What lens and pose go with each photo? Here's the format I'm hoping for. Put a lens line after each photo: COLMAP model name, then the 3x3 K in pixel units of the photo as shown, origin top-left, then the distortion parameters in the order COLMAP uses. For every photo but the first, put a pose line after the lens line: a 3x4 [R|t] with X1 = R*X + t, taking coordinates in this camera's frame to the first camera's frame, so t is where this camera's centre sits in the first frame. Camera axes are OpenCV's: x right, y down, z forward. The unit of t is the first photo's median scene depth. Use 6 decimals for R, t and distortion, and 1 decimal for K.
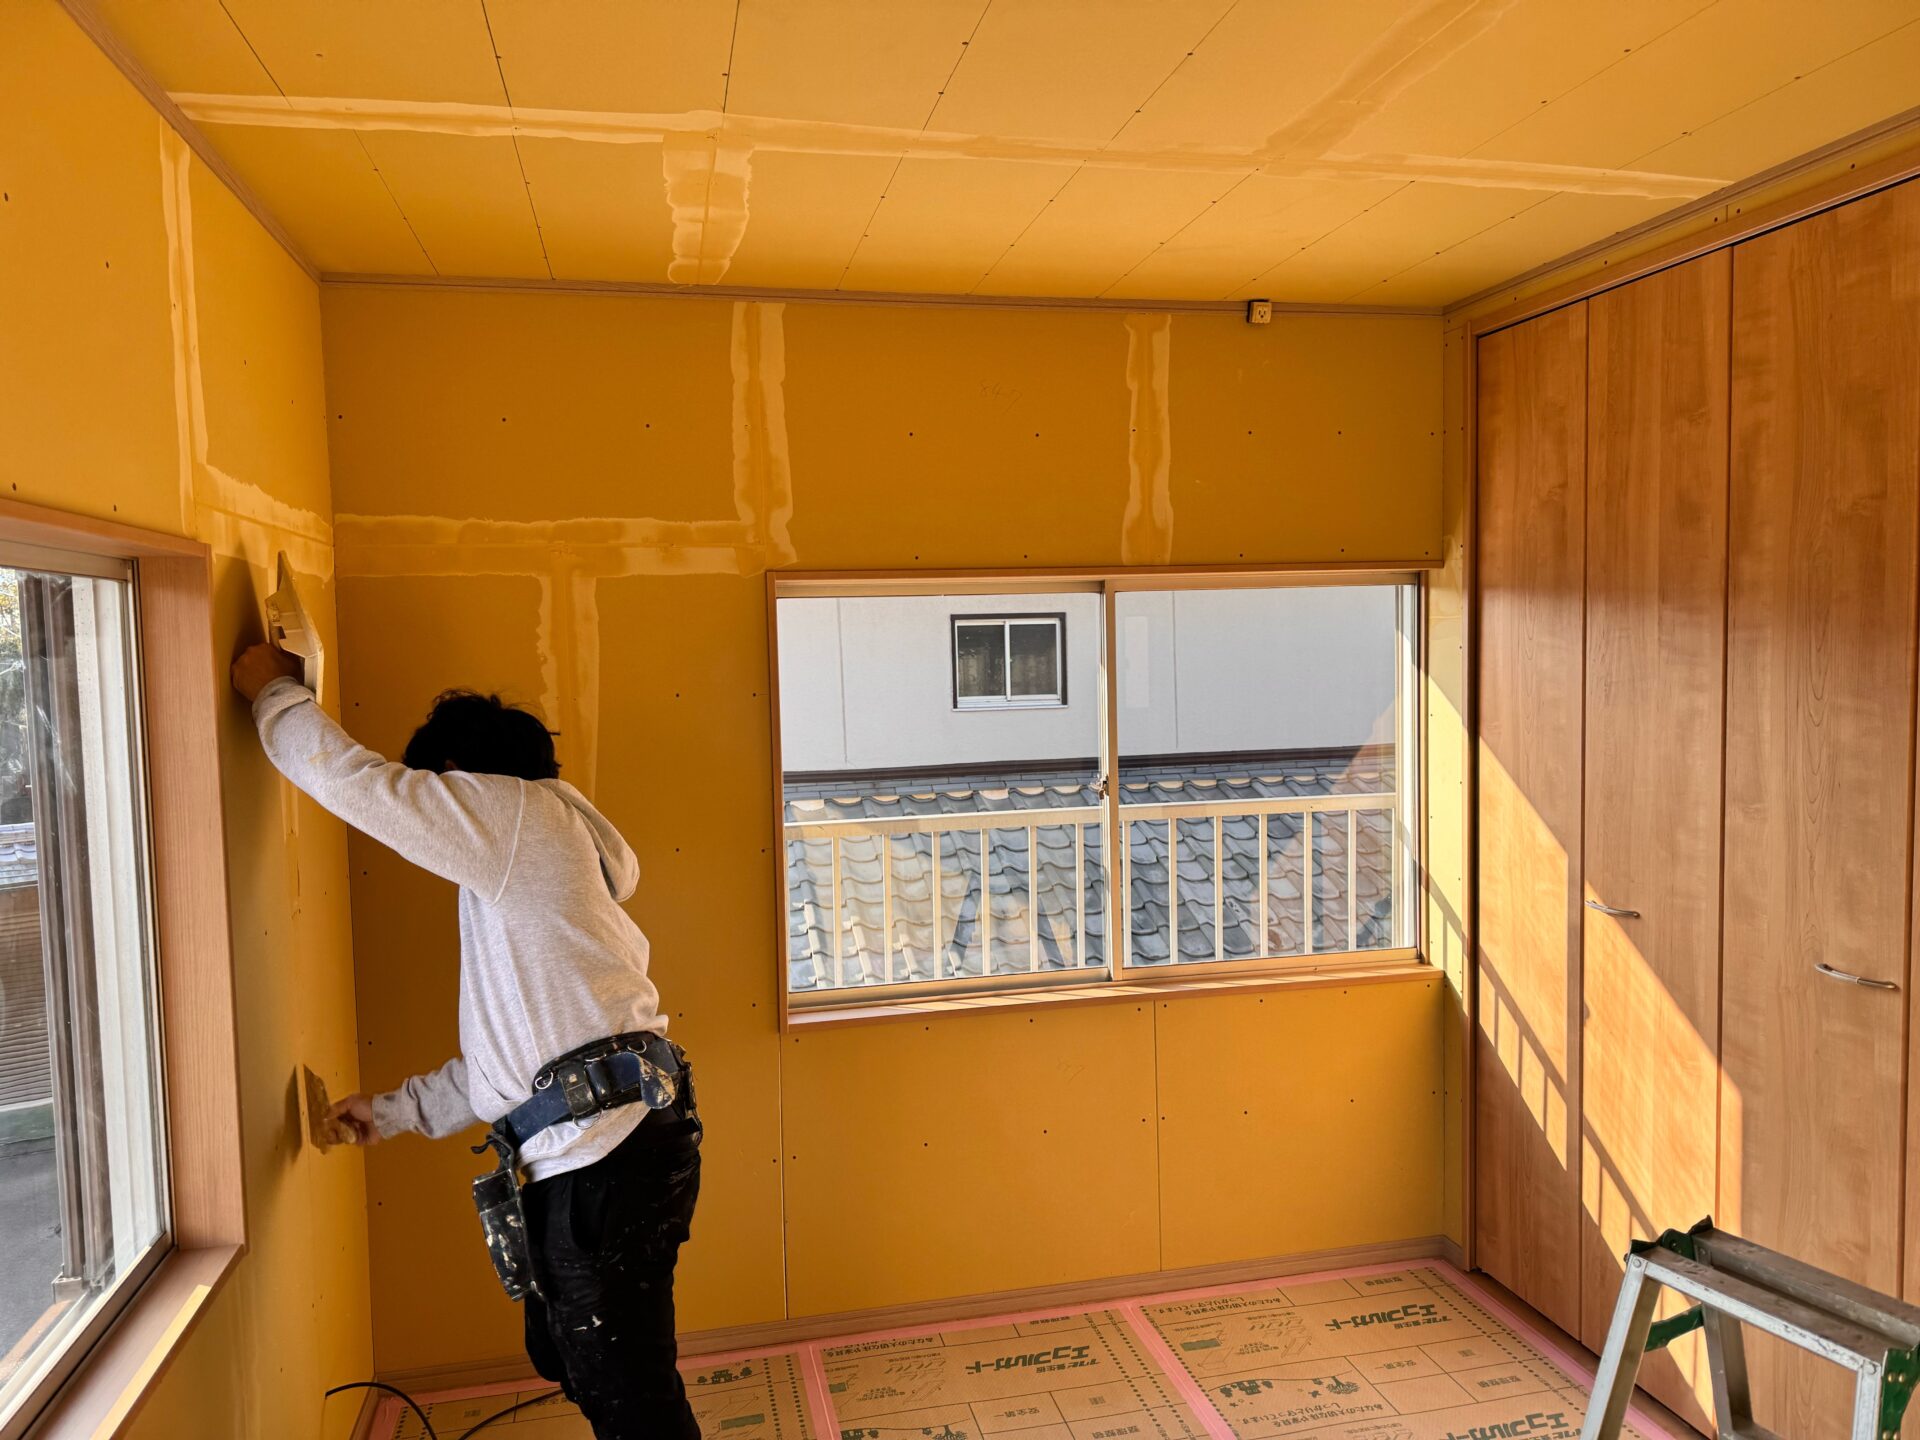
lens RADIAL K [[1365.3, 0, 972.9], [0, 1365.3, 725.9], [0, 0, 1]] dist [0.004549, -0.001772]
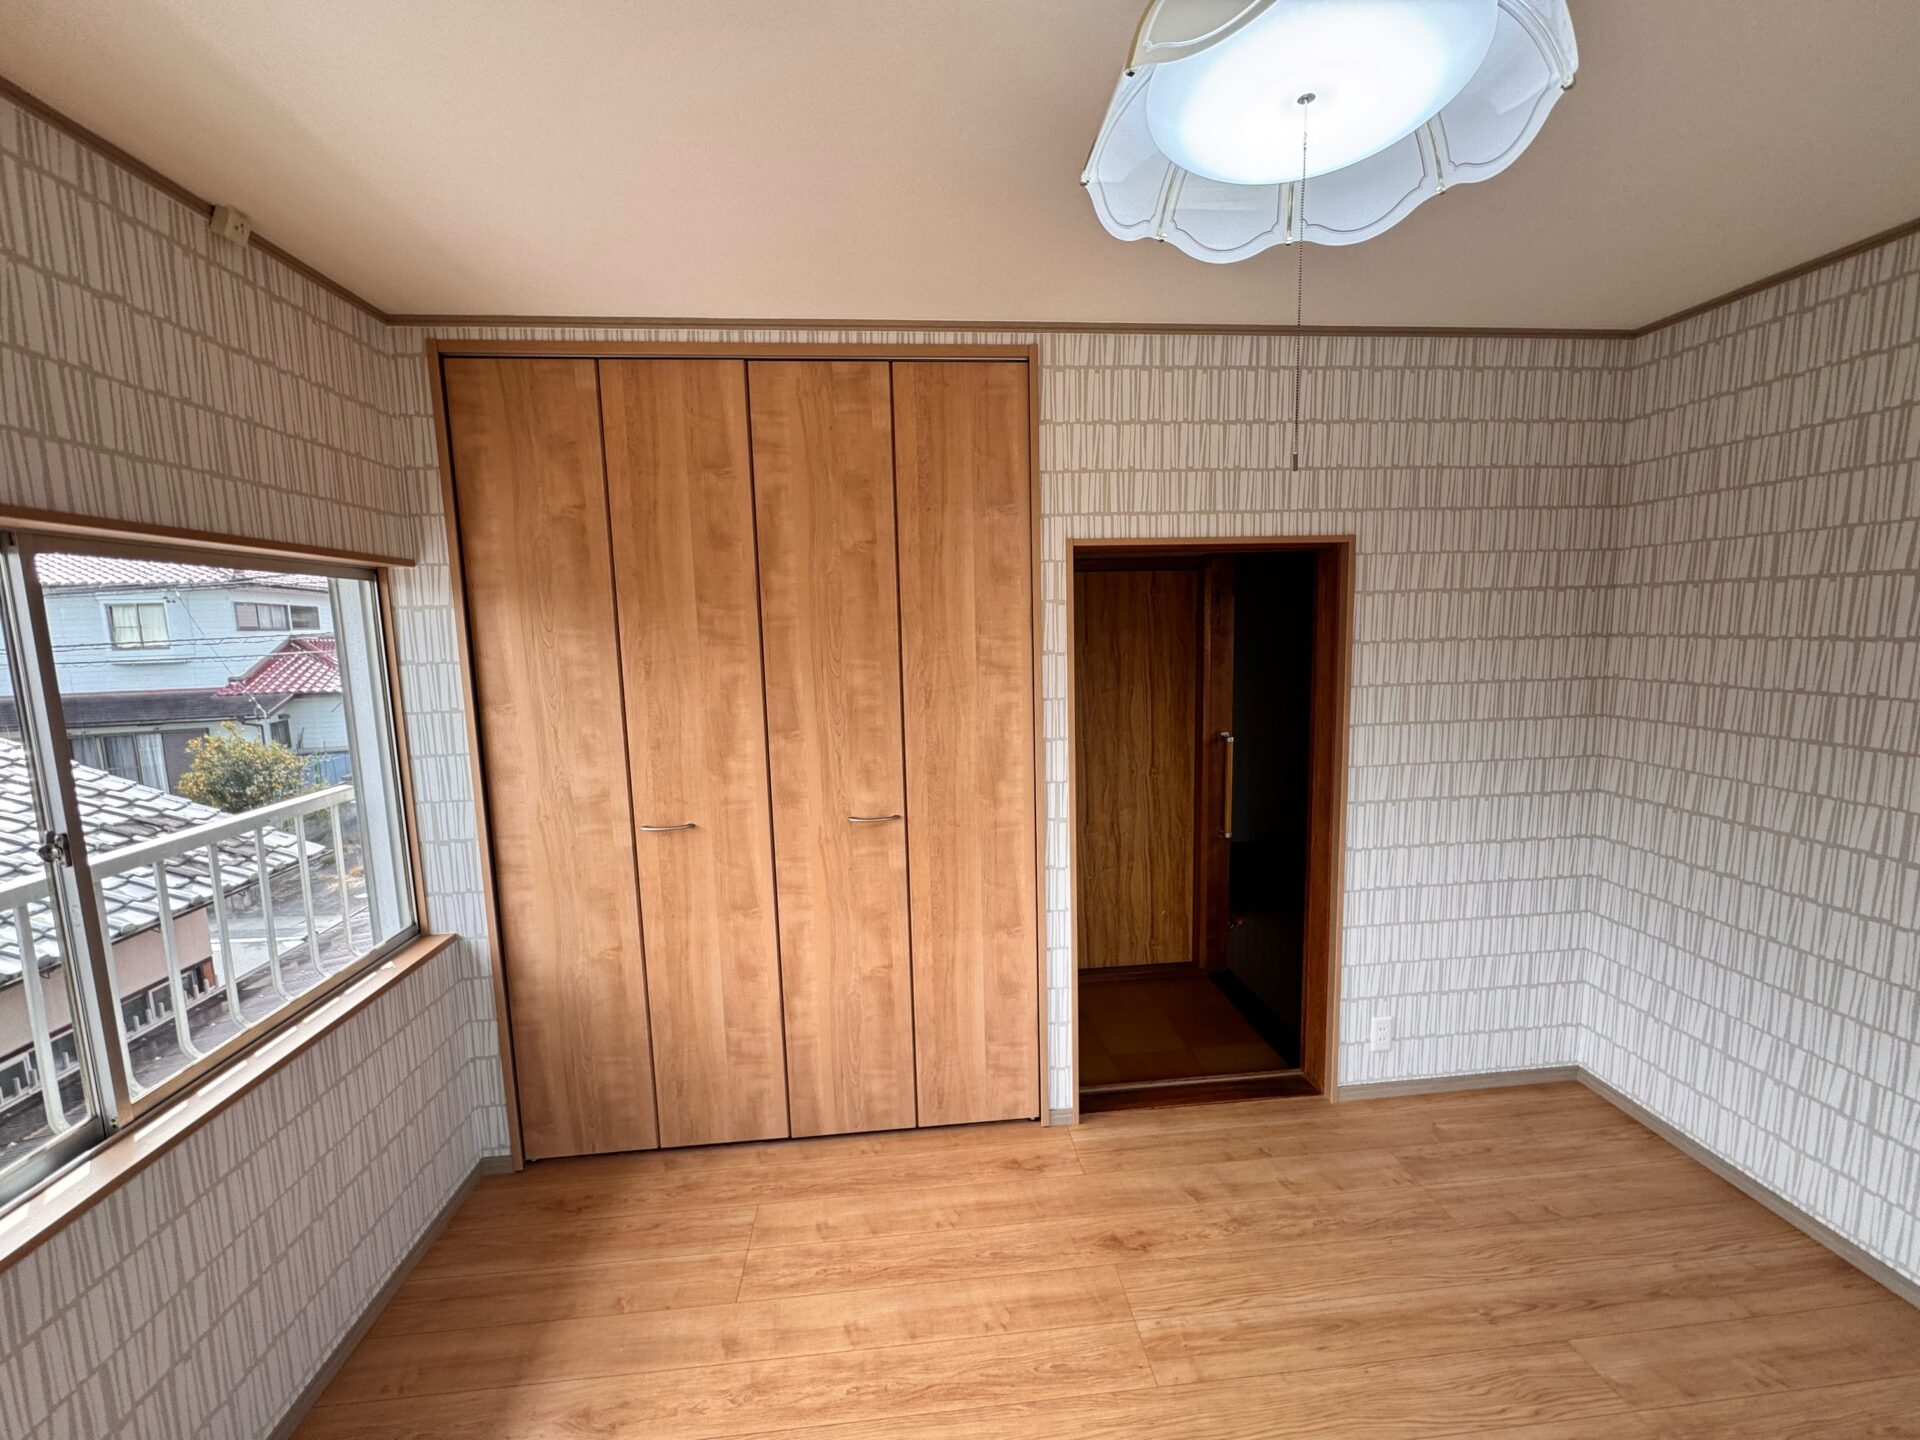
lens RADIAL K [[762.5, 0, 961.3], [0, 762.5, 714.8], [0, 0, 1]] dist [-0.002915, 0.000306]
pose [[0.142596, -0.098980, 0.984819, -0.234444], [0.086000, 0.992463, 0.087296, -0.019540], [-0.986038, 0.072246, 0.150033, 0.601644]]
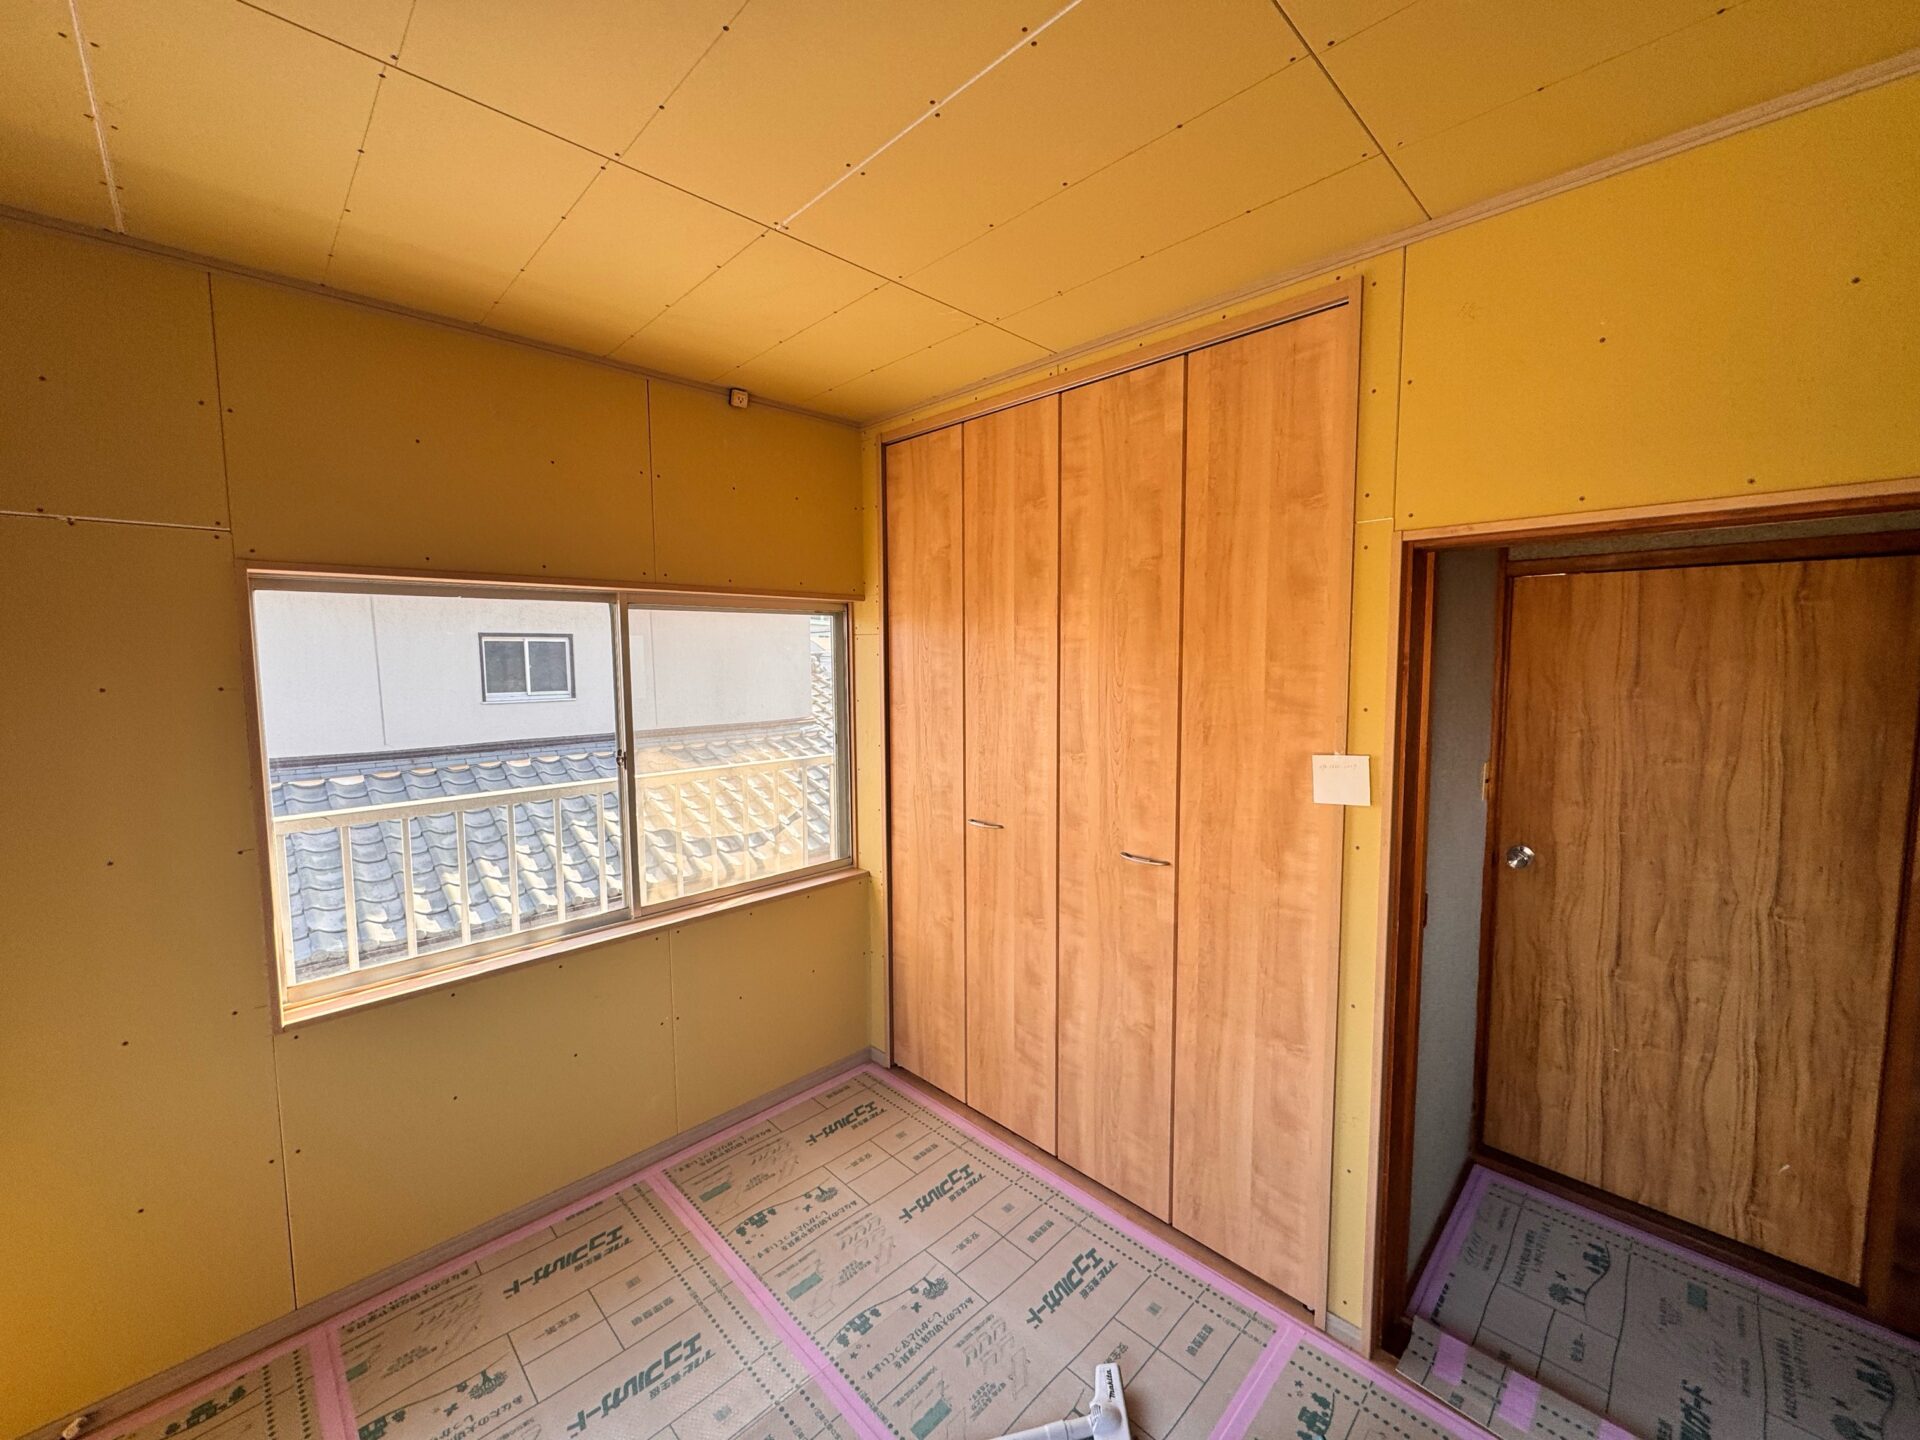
lens RADIAL K [[762.5, 0, 961.3], [0, 762.5, 714.8], [0, 0, 1]] dist [-0.002915, 0.000306]
pose [[0.856090, -0.024072, 0.516266, 0.005494], [0.019995, 0.999709, 0.013458, -0.001404], [-0.516440, -0.001198, 0.856323, 0.286275]]
